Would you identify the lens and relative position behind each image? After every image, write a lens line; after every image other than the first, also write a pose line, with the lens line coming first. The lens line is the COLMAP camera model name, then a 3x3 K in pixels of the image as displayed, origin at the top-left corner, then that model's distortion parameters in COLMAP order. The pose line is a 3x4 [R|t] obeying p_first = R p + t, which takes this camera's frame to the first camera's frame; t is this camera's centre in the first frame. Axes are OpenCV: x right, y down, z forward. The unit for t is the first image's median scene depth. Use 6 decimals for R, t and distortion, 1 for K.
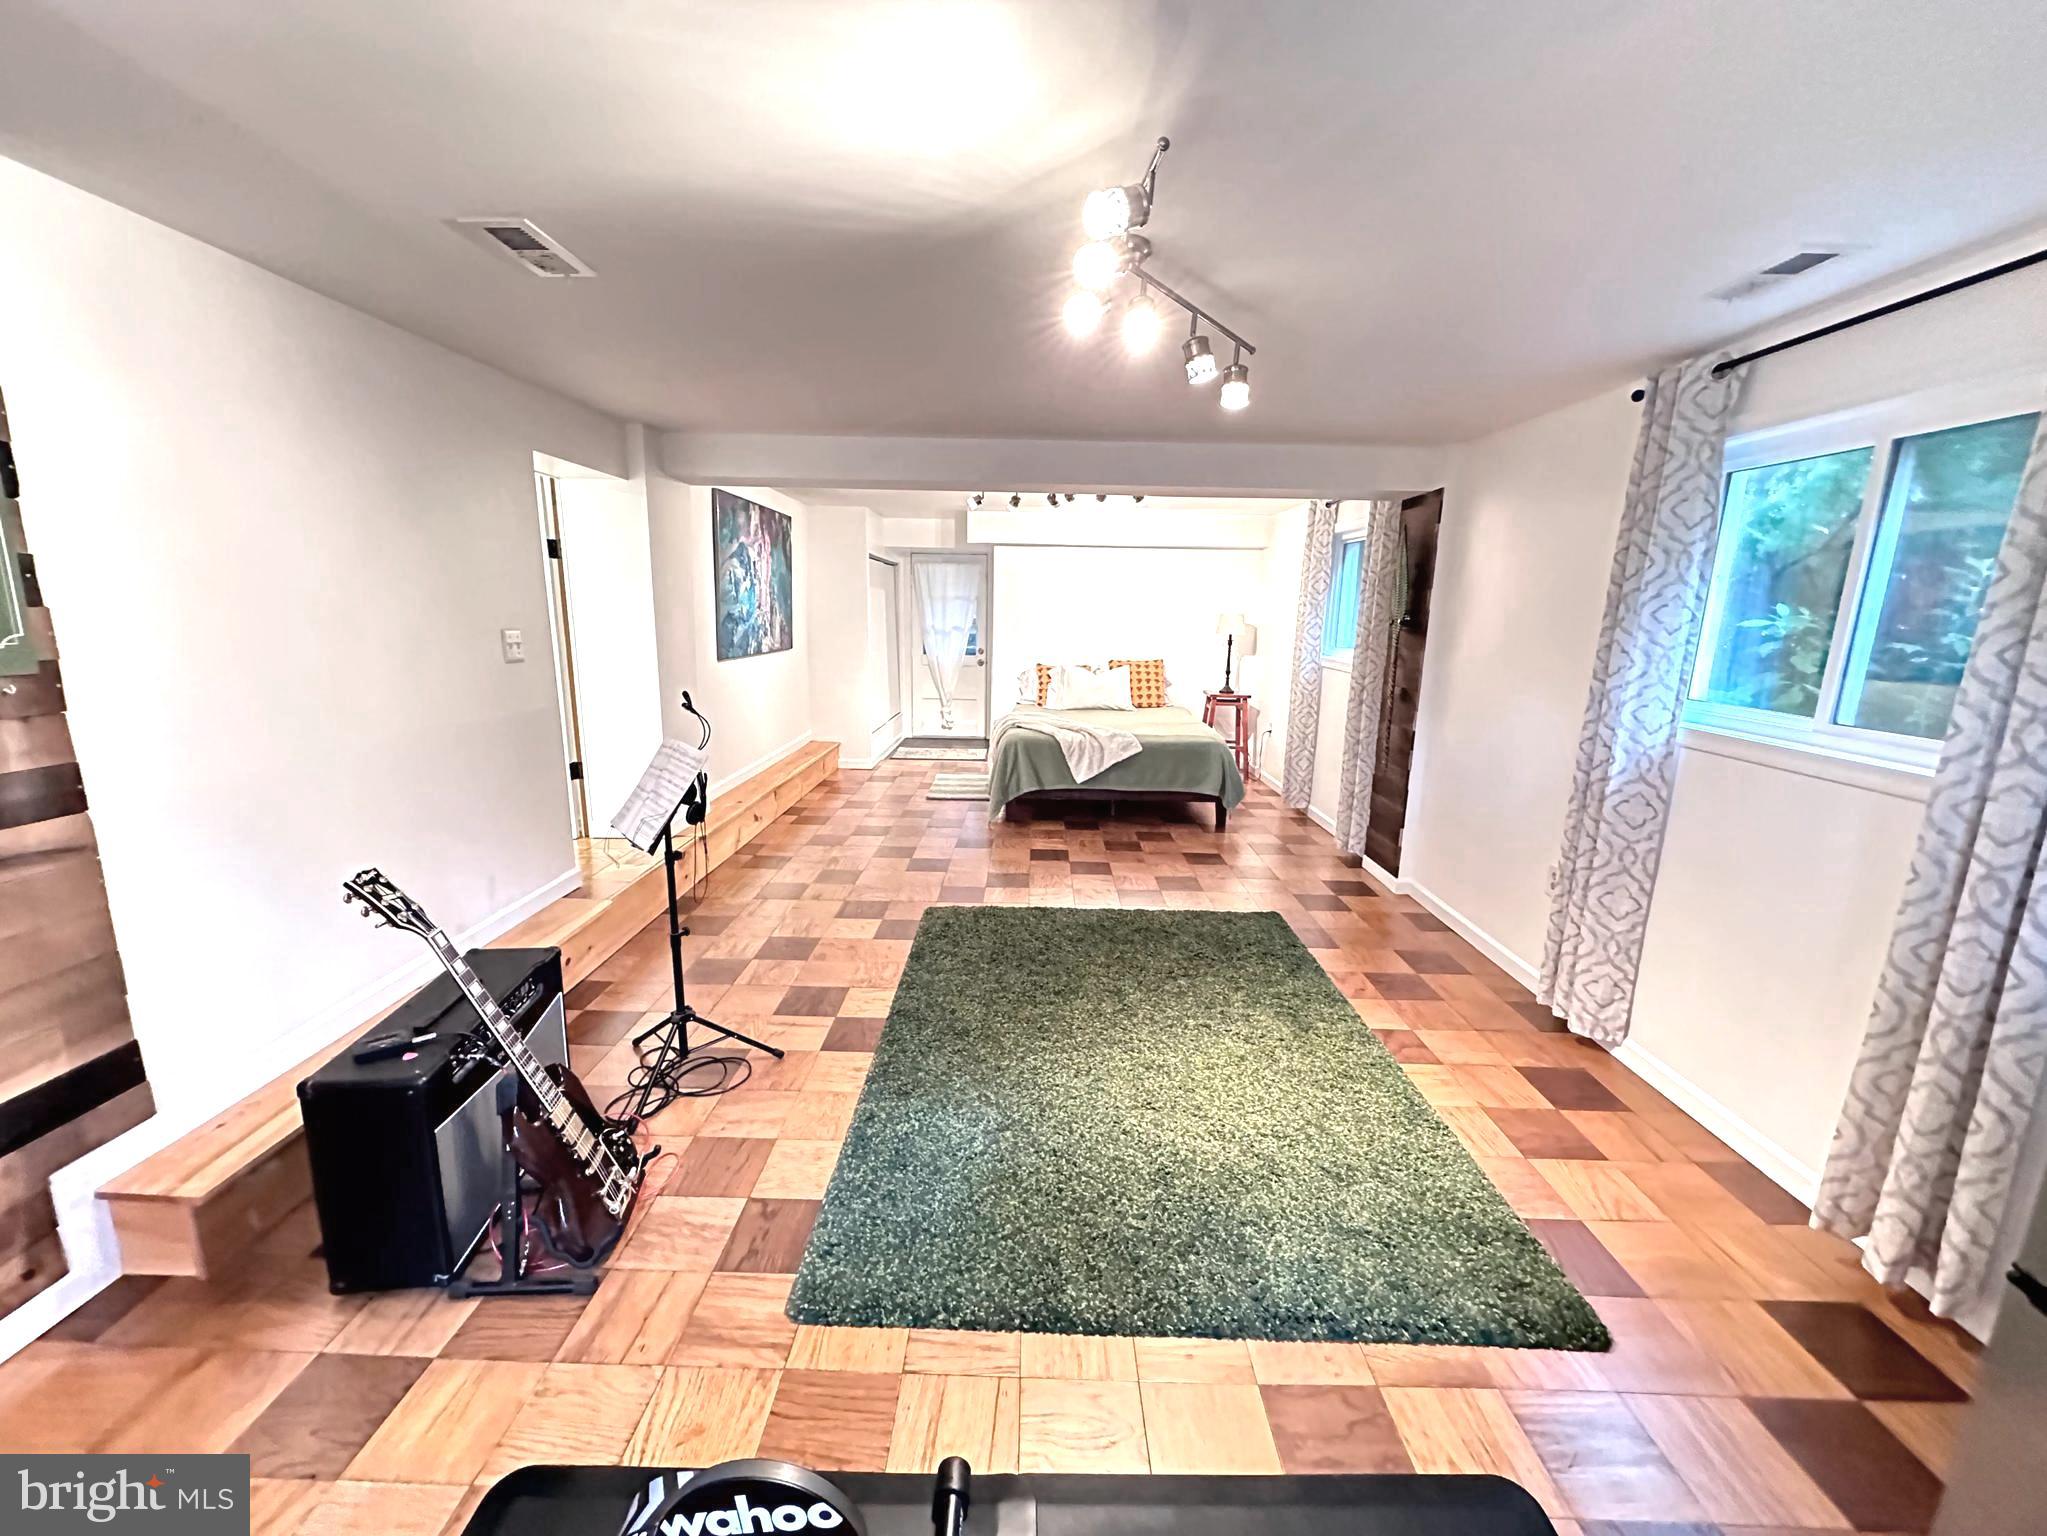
lens RADIAL K [[812.9, 0, 1019.5], [0, 812.9, 770.7], [0, 0, 1]] dist [-0.007105, 0.000713]
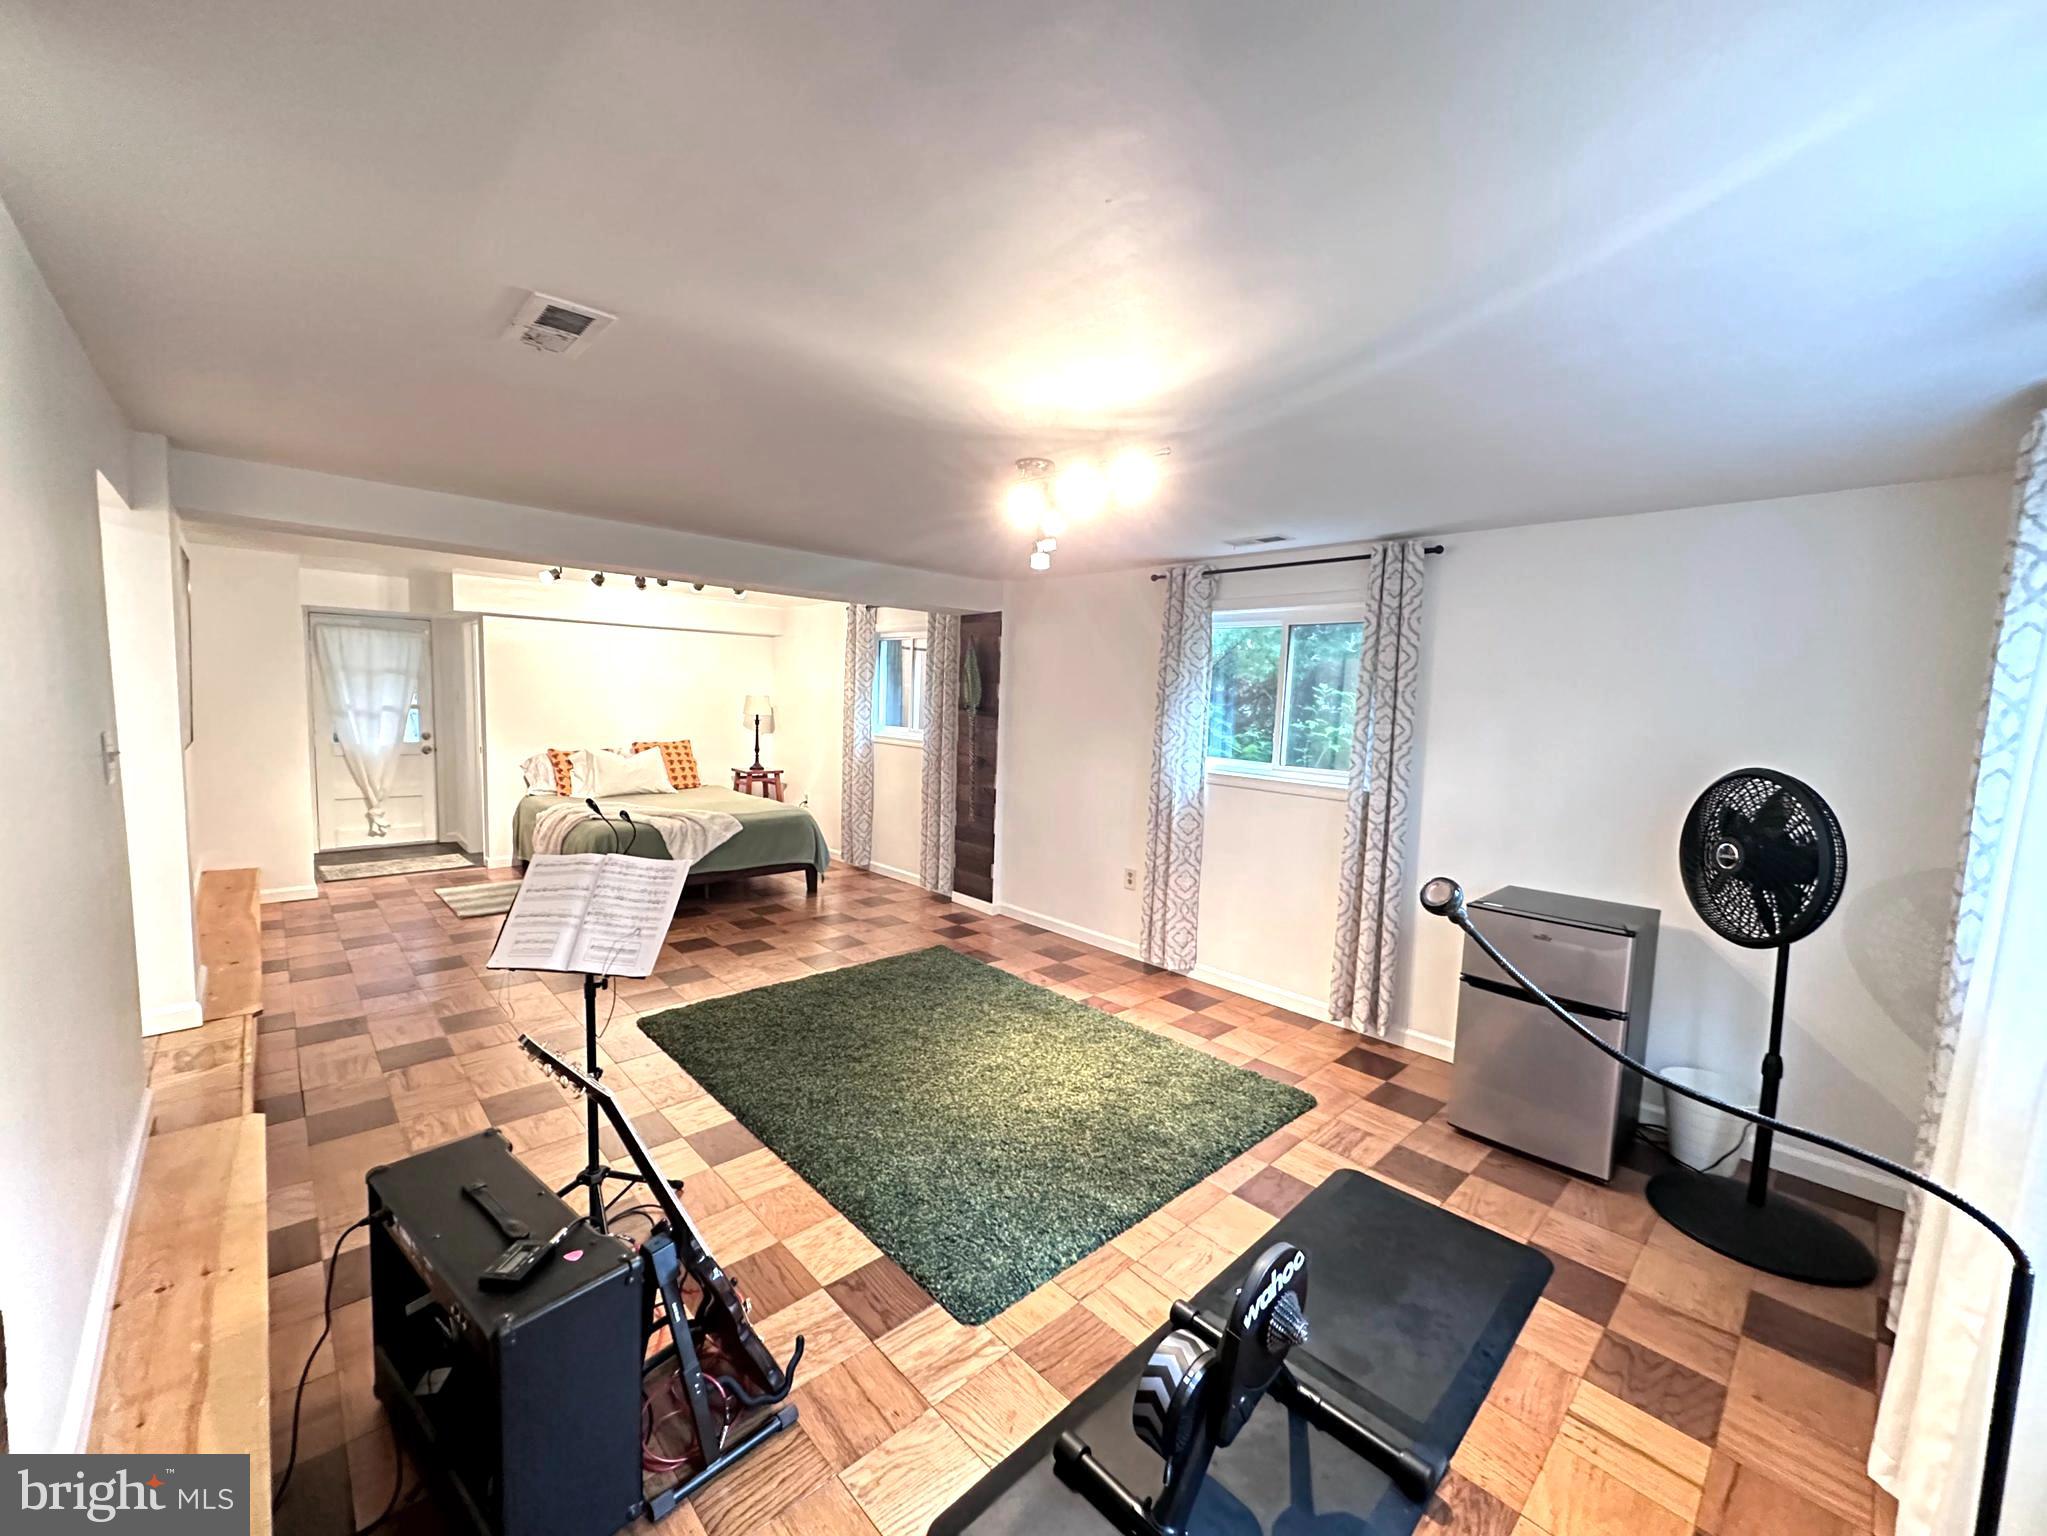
lens RADIAL K [[812.9, 0, 1019.5], [0, 812.9, 770.7], [0, 0, 1]] dist [-0.007105, 0.000713]
pose [[0.717681, -0.058980, 0.693869, -0.598512], [0.118884, 0.992157, -0.038628, -0.033055], [-0.686149, 0.110213, 0.719064, 0.023370]]
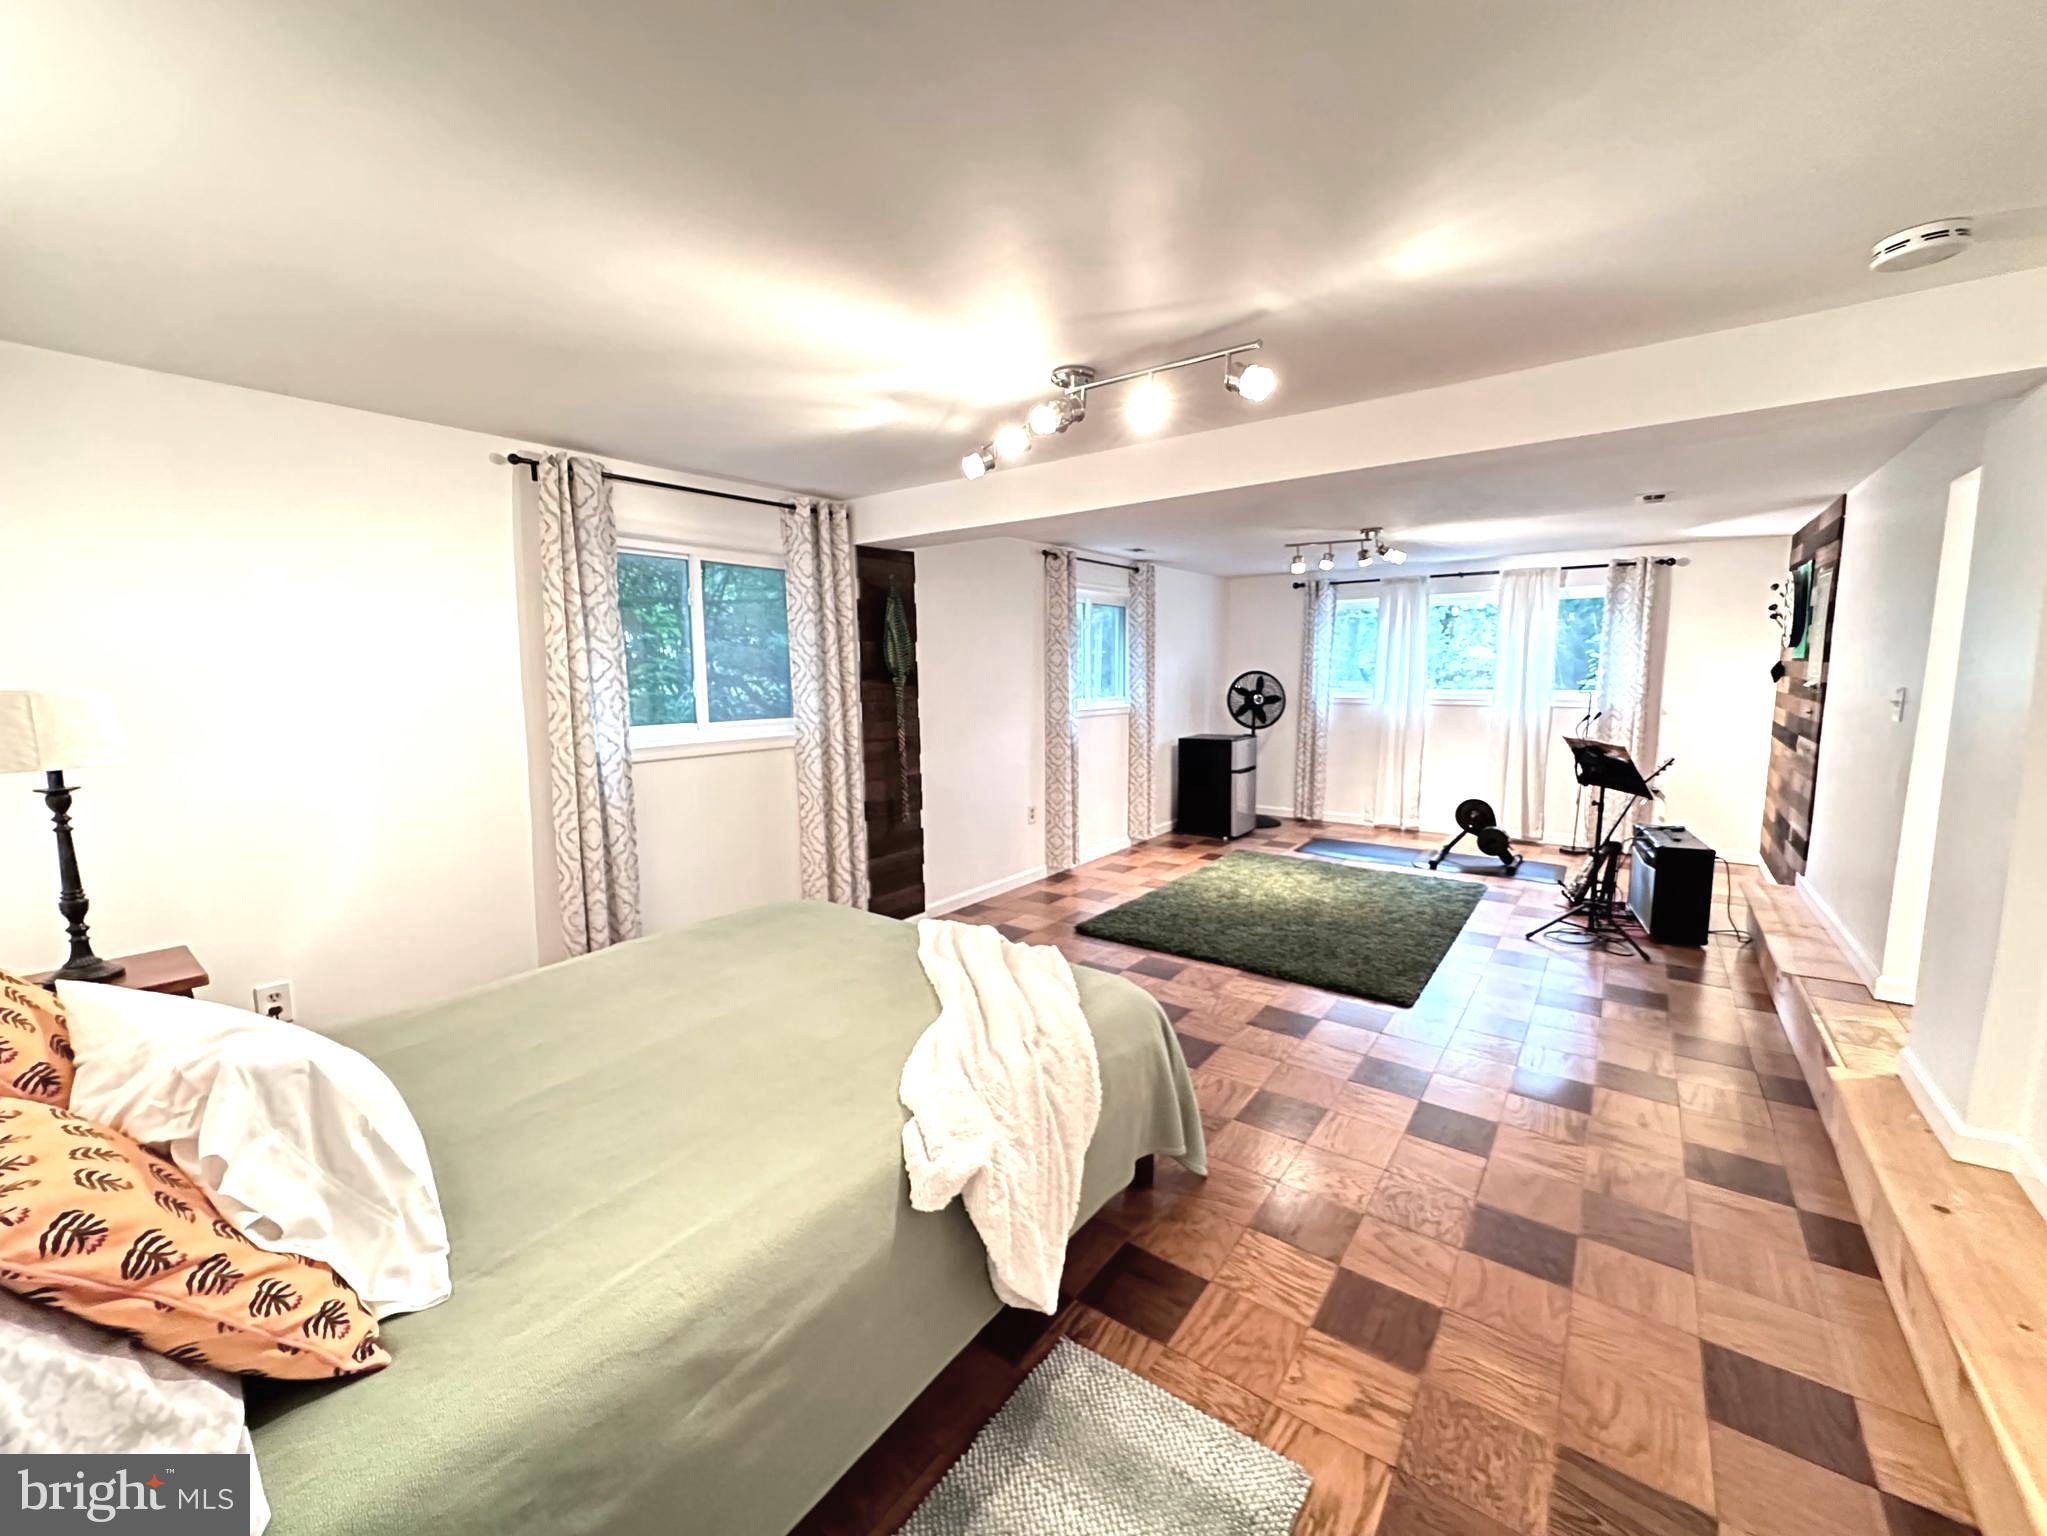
lens RADIAL K [[819.9, 0, 1023.5], [0, 819.9, 768.0], [0, 0, 1]] dist [0.000003, 0.000128]
pose [[-0.813462, -0.094094, 0.573956, -0.366806], [0.102128, 0.948386, 0.300222, -0.546708], [-0.572581, 0.302836, -0.761867, 2.601132]]
